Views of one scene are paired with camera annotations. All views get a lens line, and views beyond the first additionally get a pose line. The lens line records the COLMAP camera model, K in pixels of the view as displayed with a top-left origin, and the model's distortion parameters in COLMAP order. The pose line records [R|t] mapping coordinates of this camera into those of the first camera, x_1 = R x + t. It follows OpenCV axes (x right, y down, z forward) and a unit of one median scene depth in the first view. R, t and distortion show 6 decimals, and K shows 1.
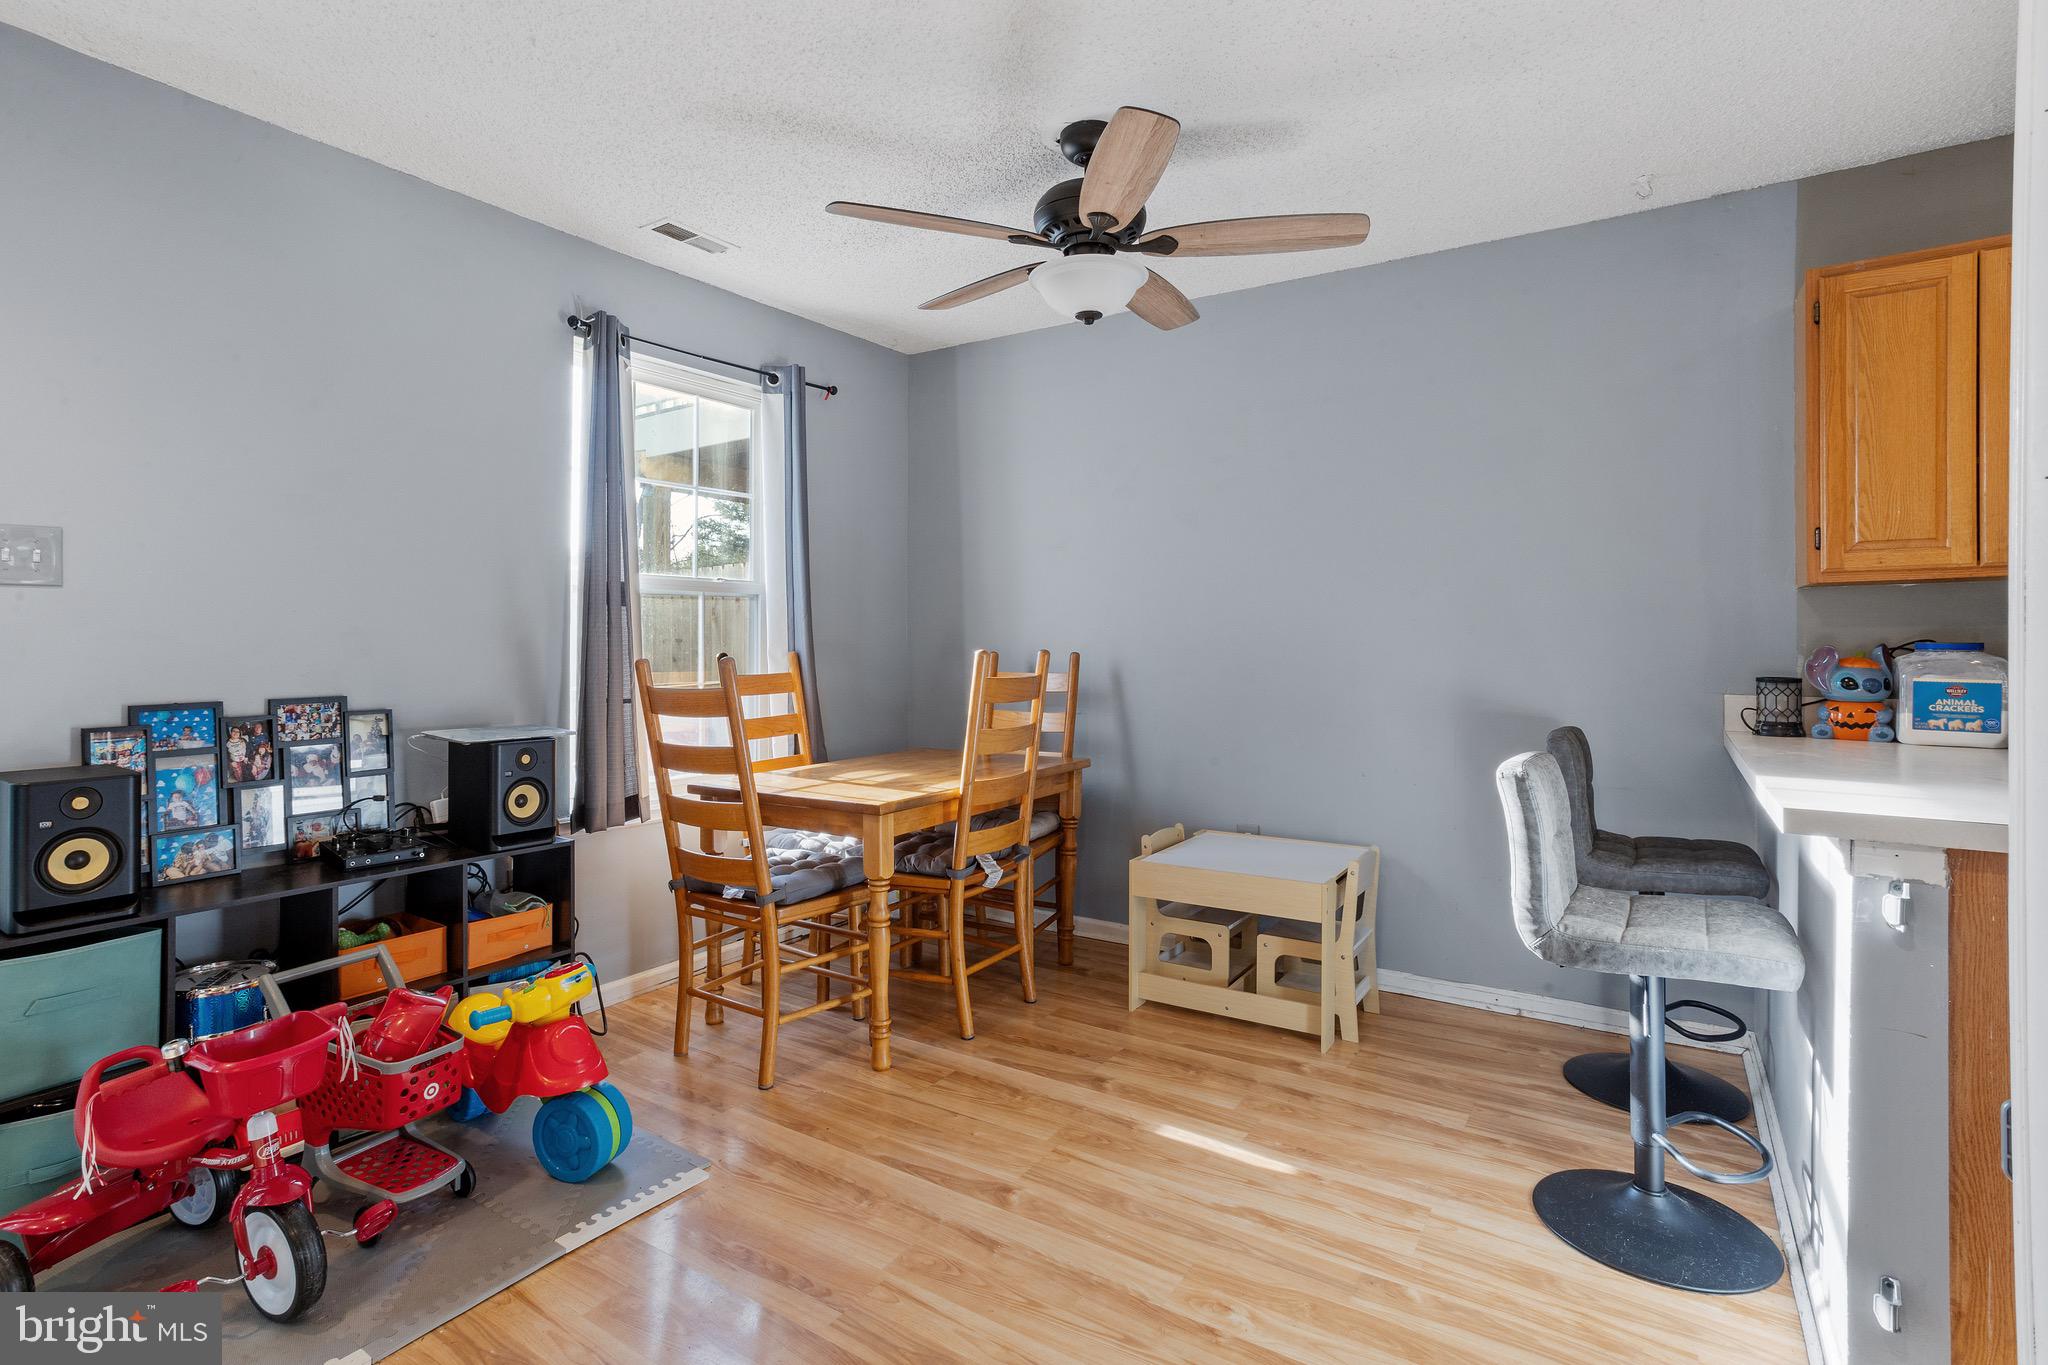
lens RADIAL K [[998.1, 0, 995.9], [0, 998.1, 643.4], [0, 0, 1]] dist [-0.042278, 0.025855]
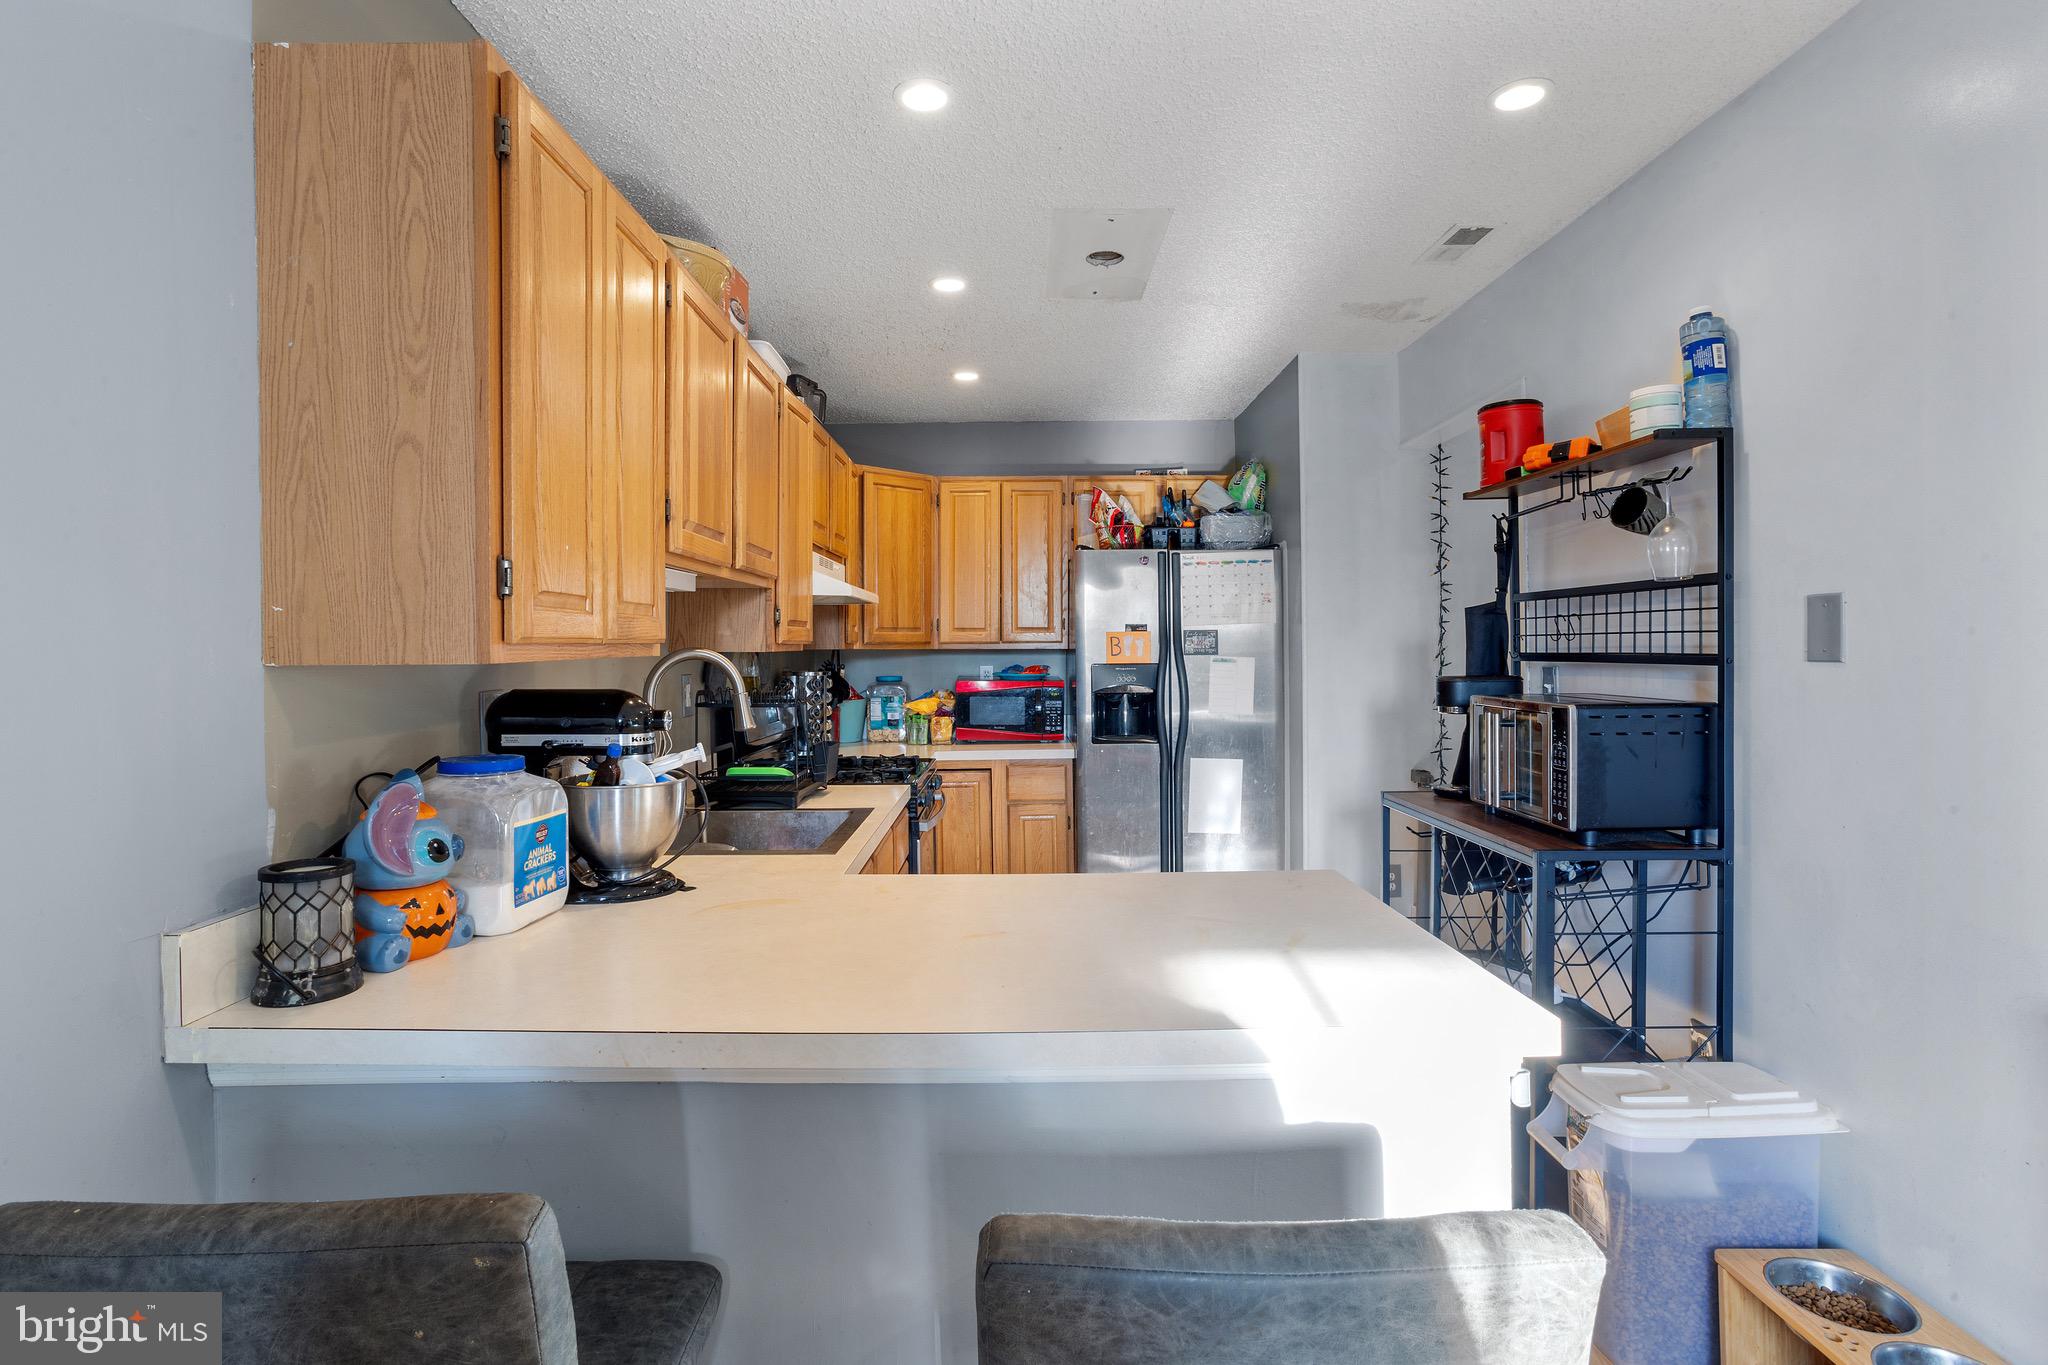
lens RADIAL K [[998.1, 0, 1018.9], [0, 998.1, 662.3], [0, 0, 1]] dist [-0.042278, 0.025855]
pose [[-0.554244, -0.007925, 0.832317, 0.253380], [0.006472, 0.999883, 0.013830, -0.066358], [-0.832329, 0.013052, -0.554128, 1.034002]]
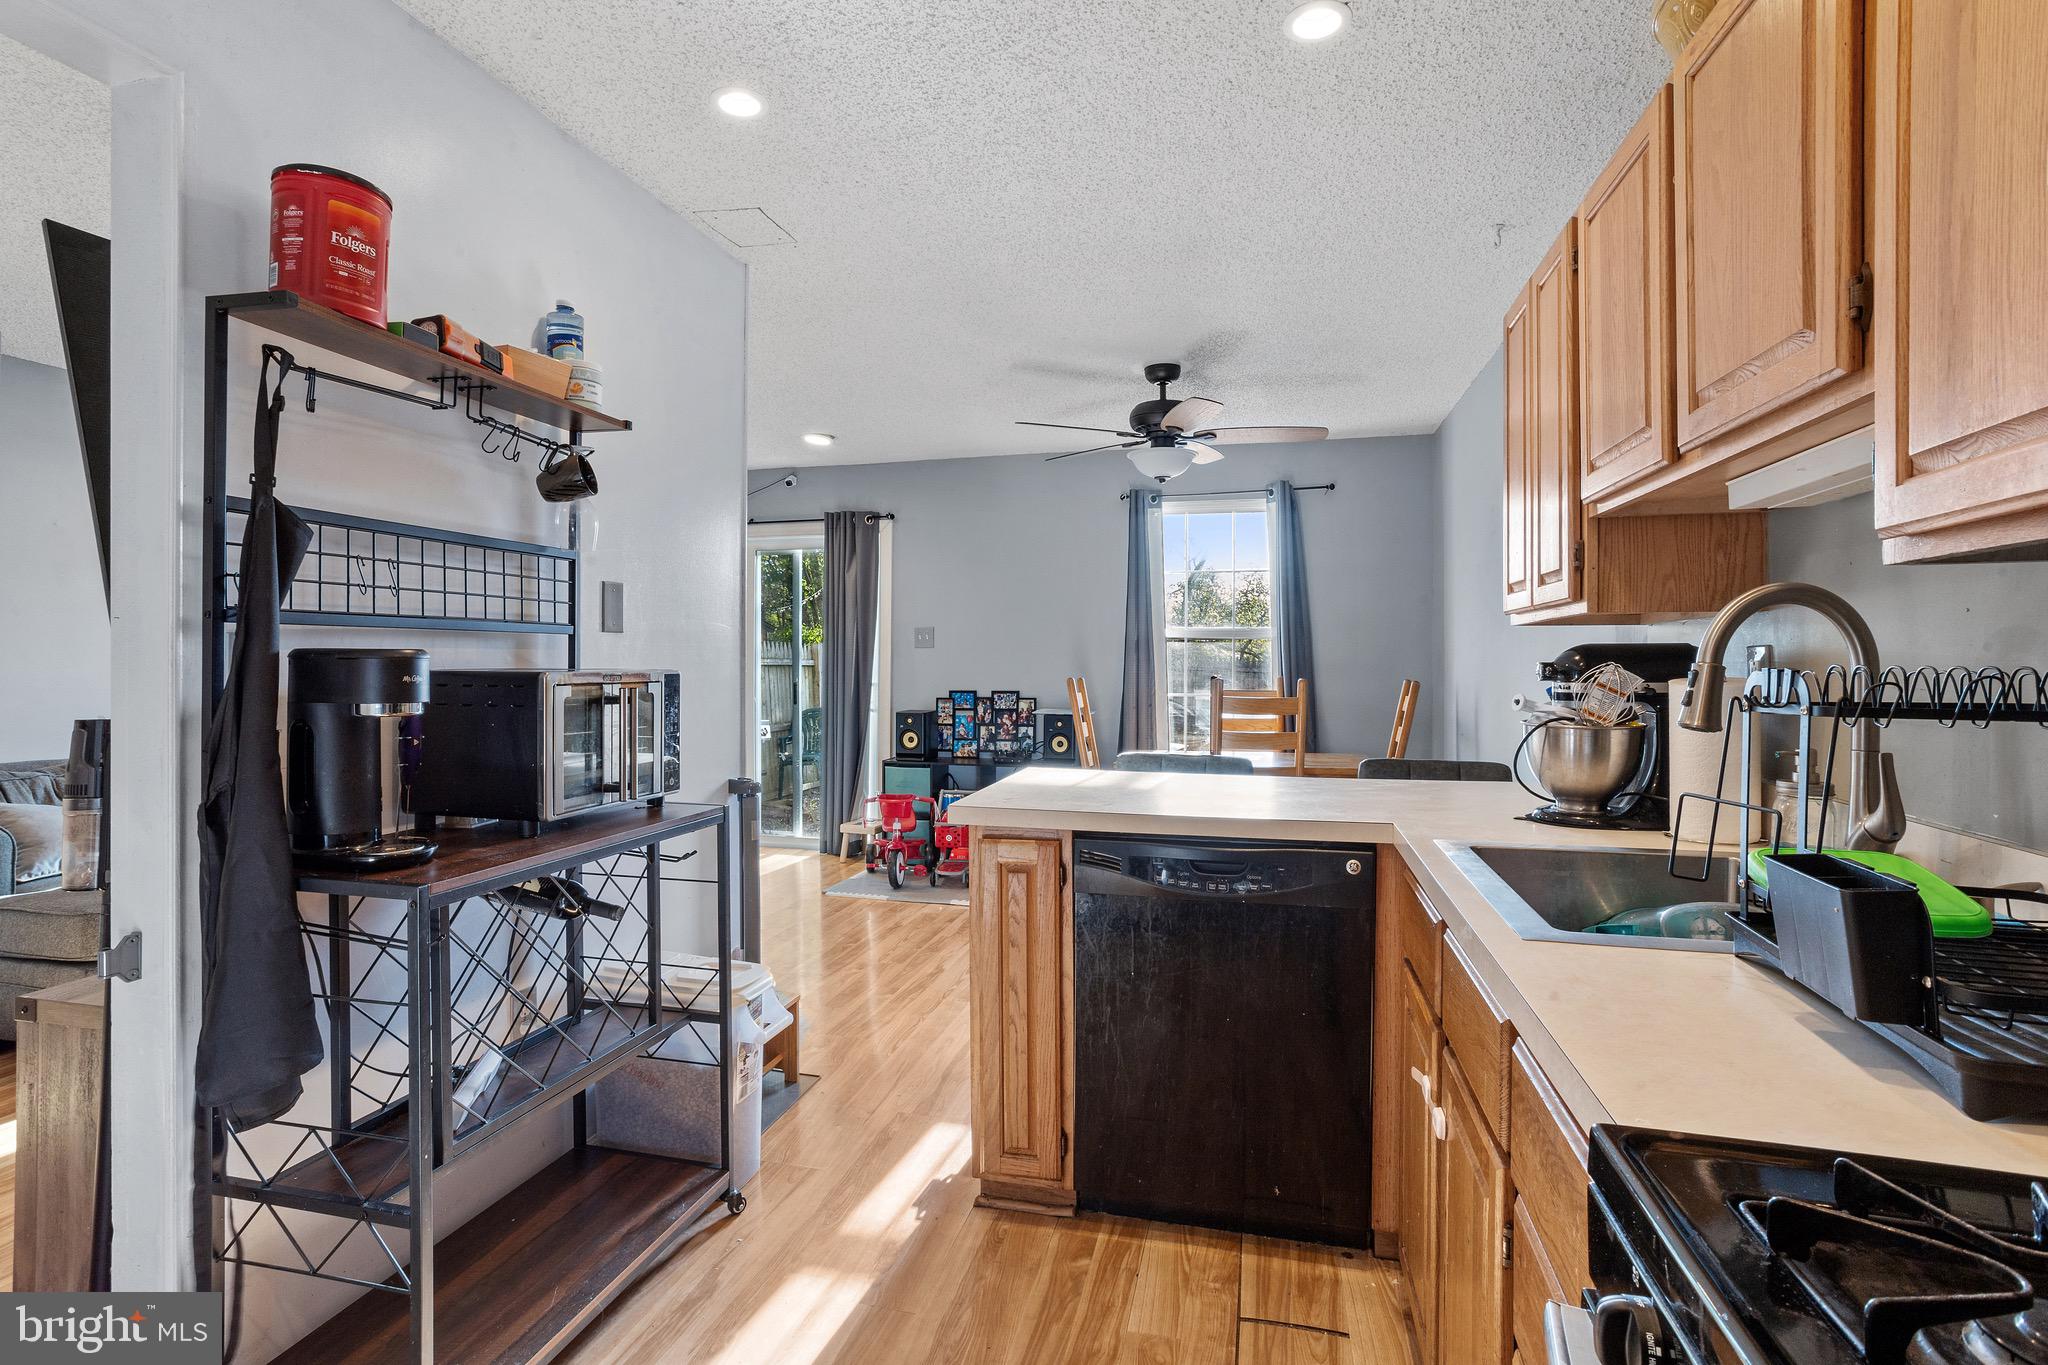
lens RADIAL K [[998.1, 0, 1015.6], [0, 998.1, 680.8], [0, 0, 1]] dist [-0.042278, 0.025855]
pose [[0.328105, 0.024334, -0.944328, 1.585974], [-0.005166, 0.999699, 0.023966, -0.027093], [0.944627, -0.002985, 0.328132, 0.224425]]
